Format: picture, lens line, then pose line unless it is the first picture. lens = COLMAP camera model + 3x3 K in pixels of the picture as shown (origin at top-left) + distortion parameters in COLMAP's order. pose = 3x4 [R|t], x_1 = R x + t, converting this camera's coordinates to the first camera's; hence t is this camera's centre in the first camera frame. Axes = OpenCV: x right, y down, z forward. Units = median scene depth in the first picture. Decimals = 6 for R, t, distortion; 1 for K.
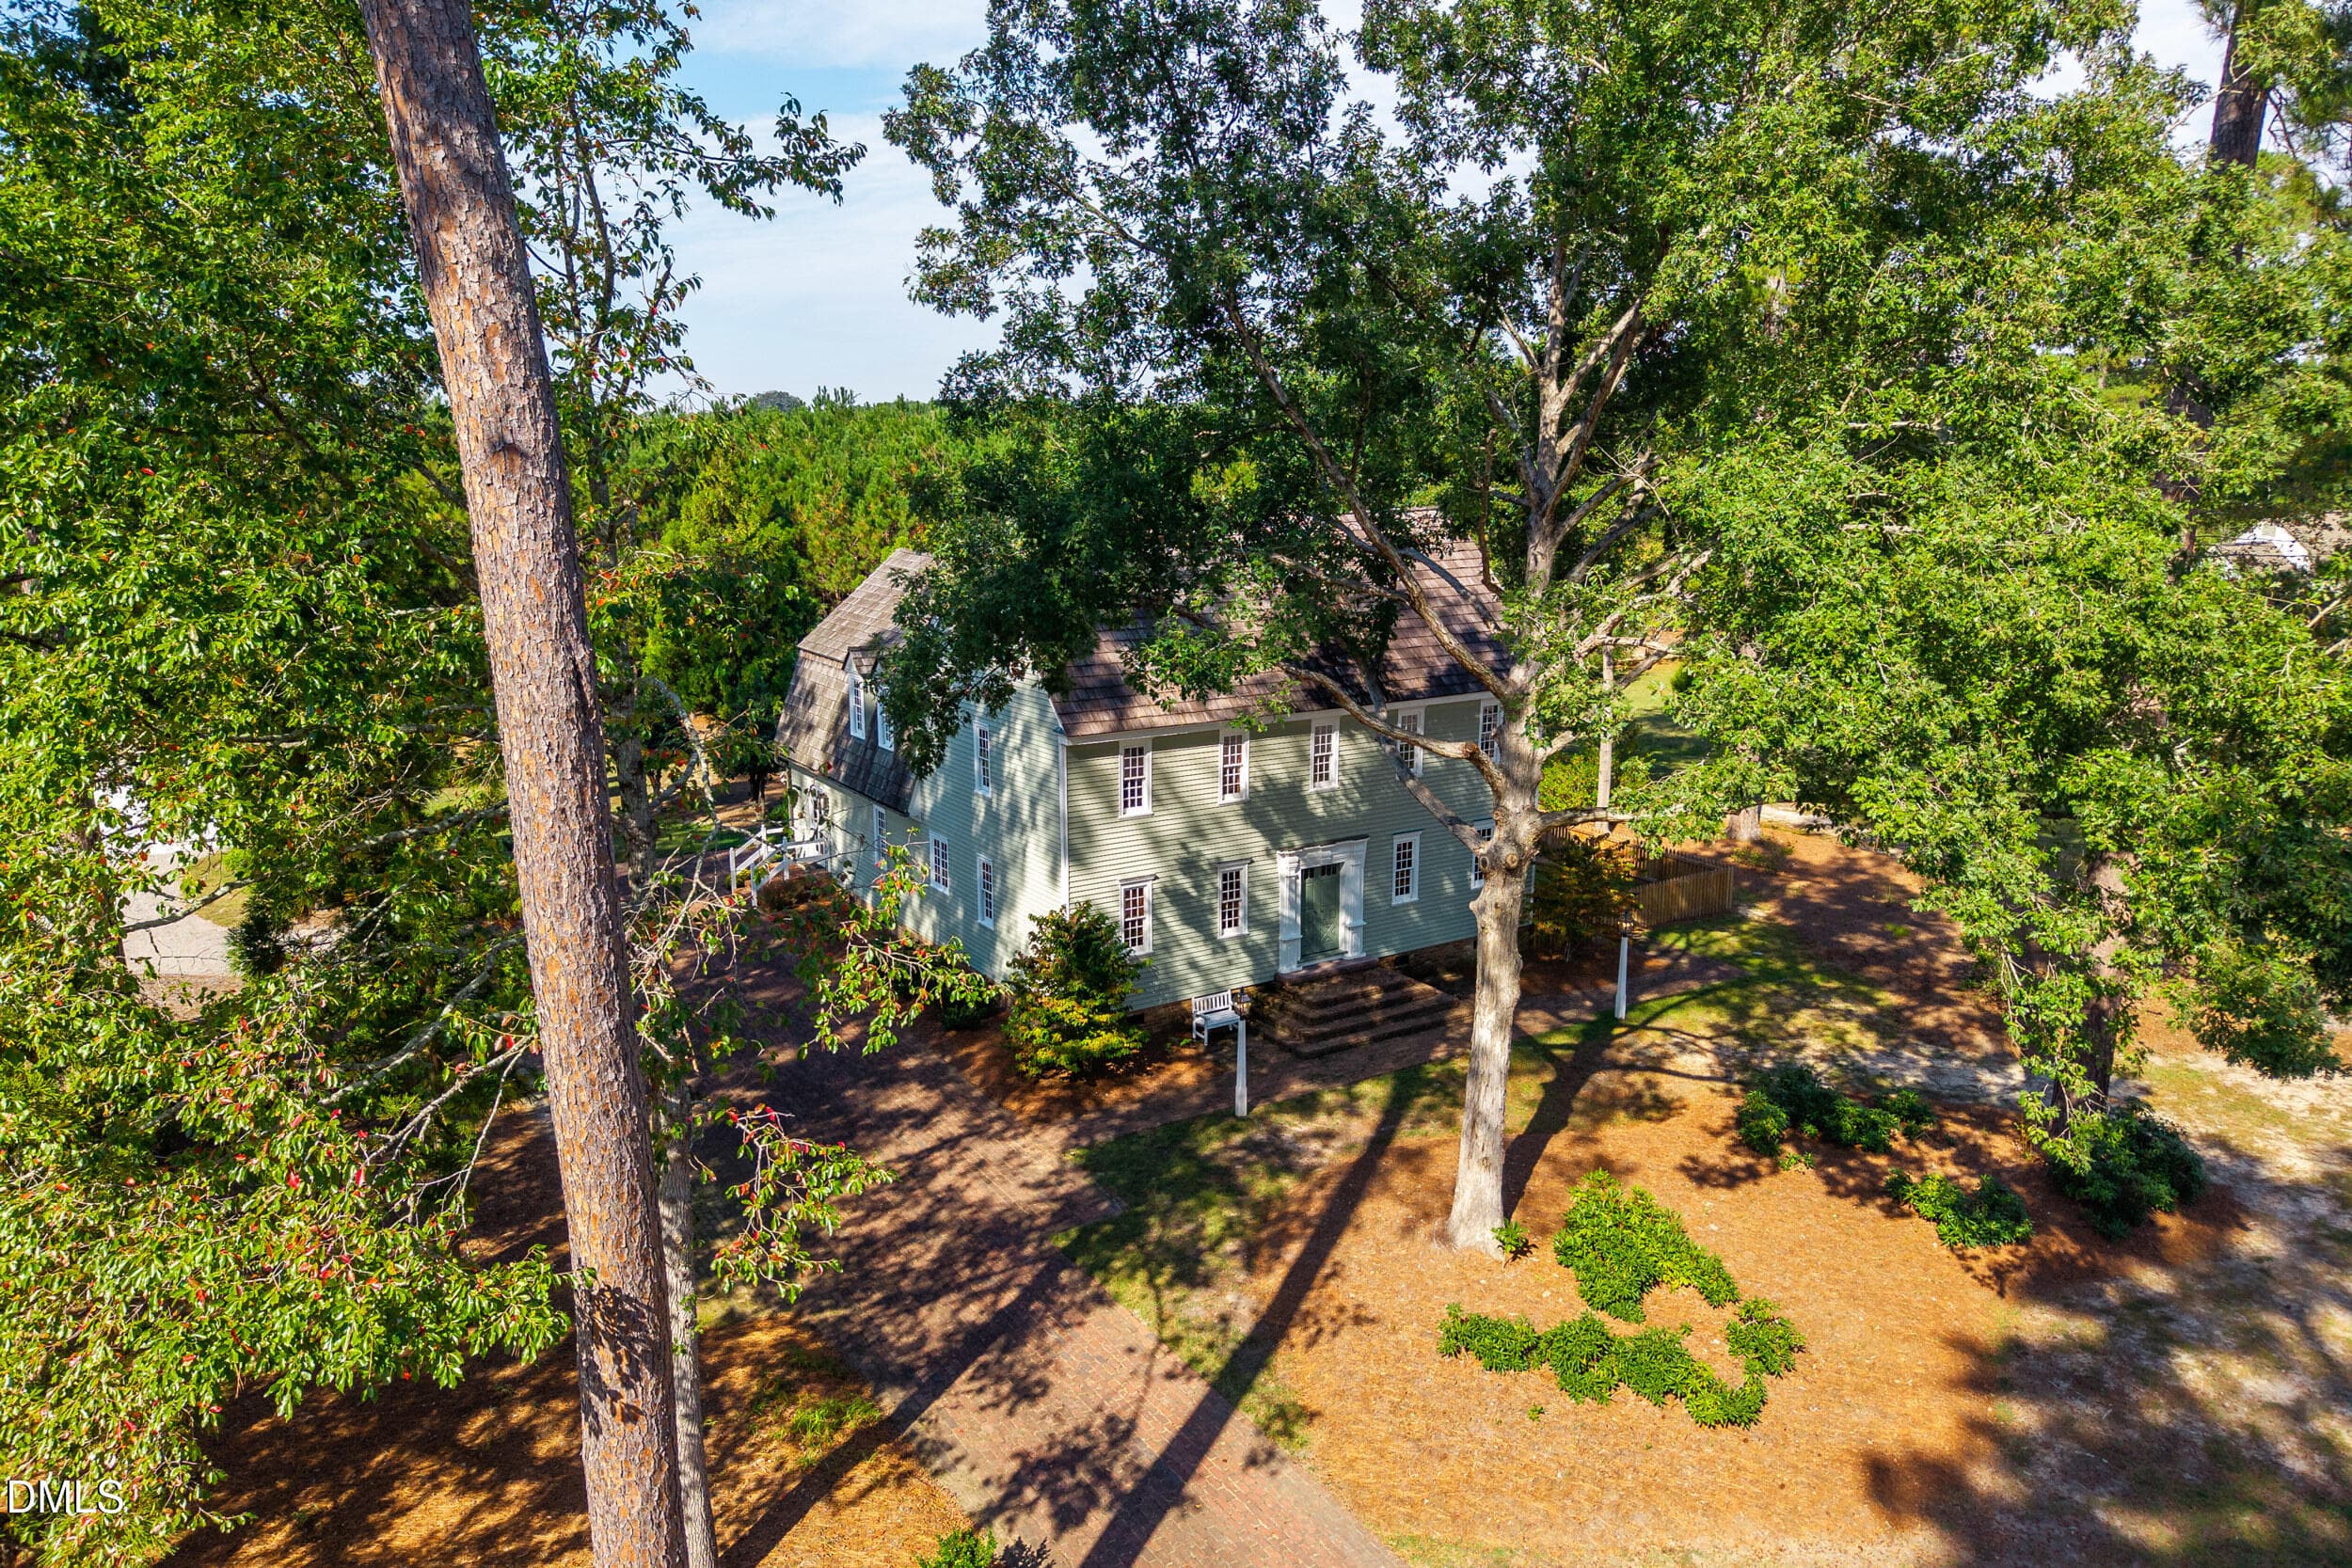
lens RADIAL K [[1559.5, 0, 1176.0], [0, 1559.5, 784.0], [0, 0, 1]] dist [0.001047, 0.002946]
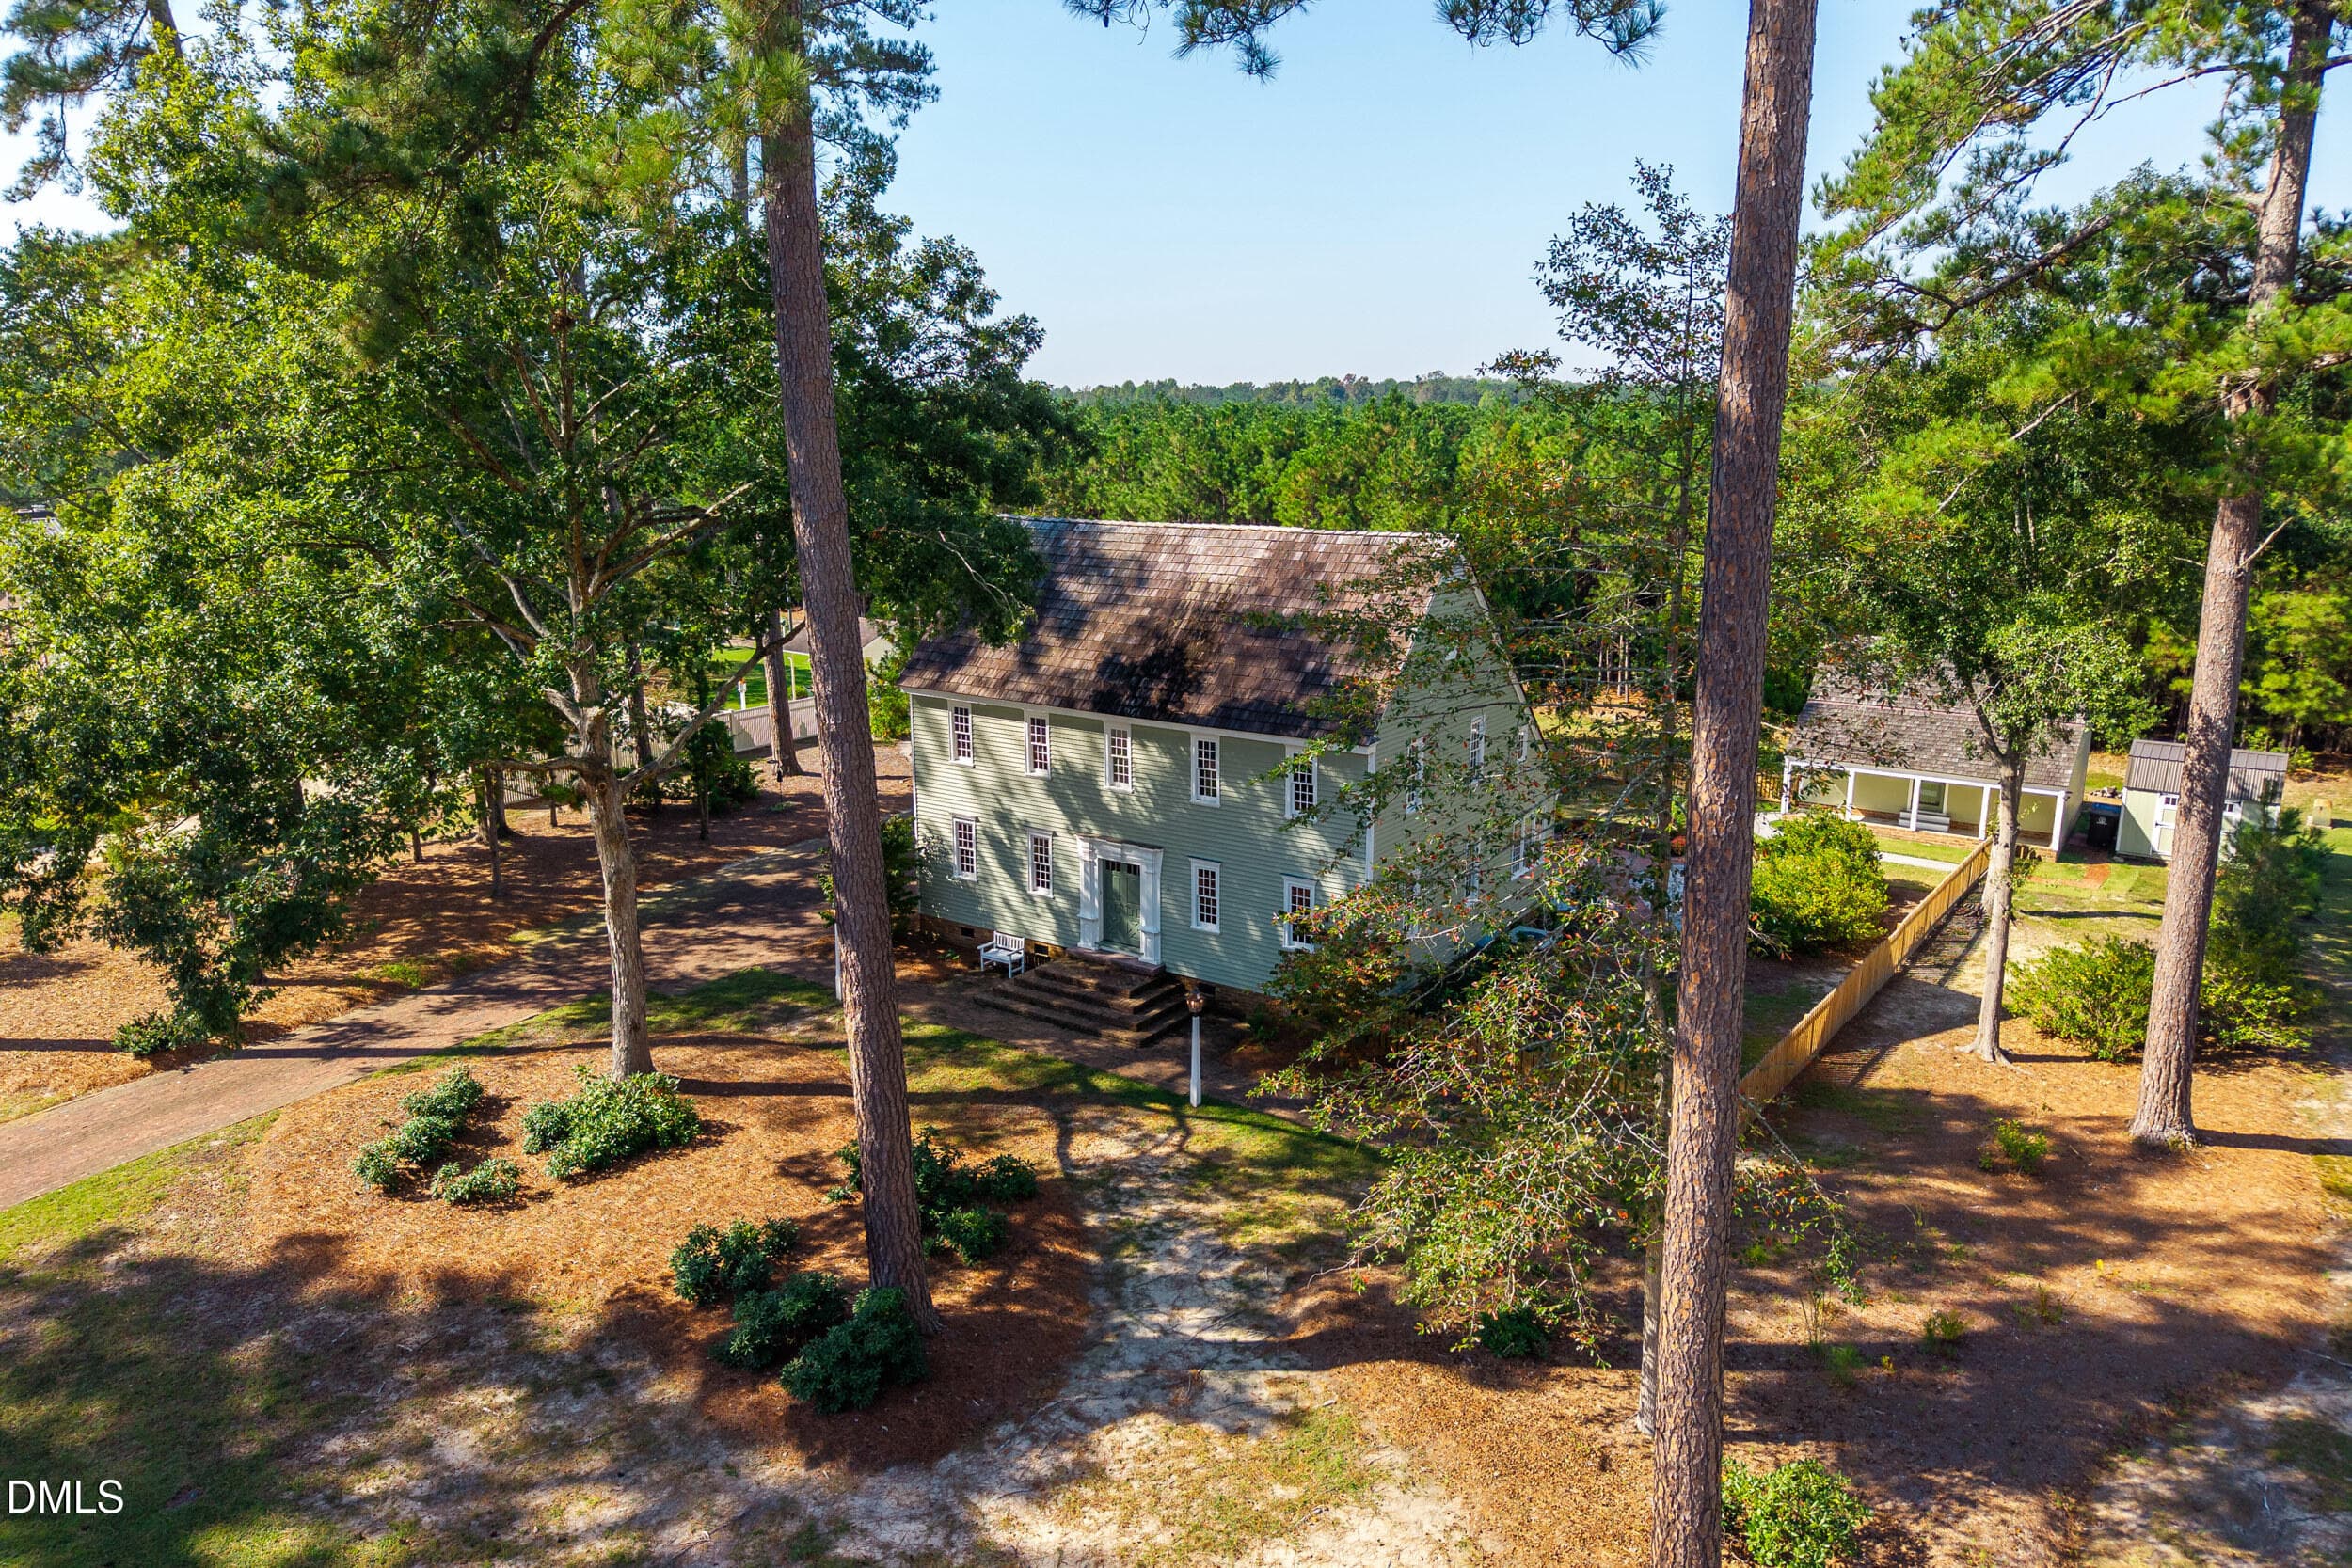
lens RADIAL K [[1559.5, 0, 1176.0], [0, 1559.5, 784.0], [0, 0, 1]] dist [0.001047, 0.002946]
pose [[0.398553, 0.213322, -0.891992, 1.095222], [-0.185908, 0.971174, 0.149193, -0.171665], [0.898106, 0.106367, 0.426723, 0.605771]]
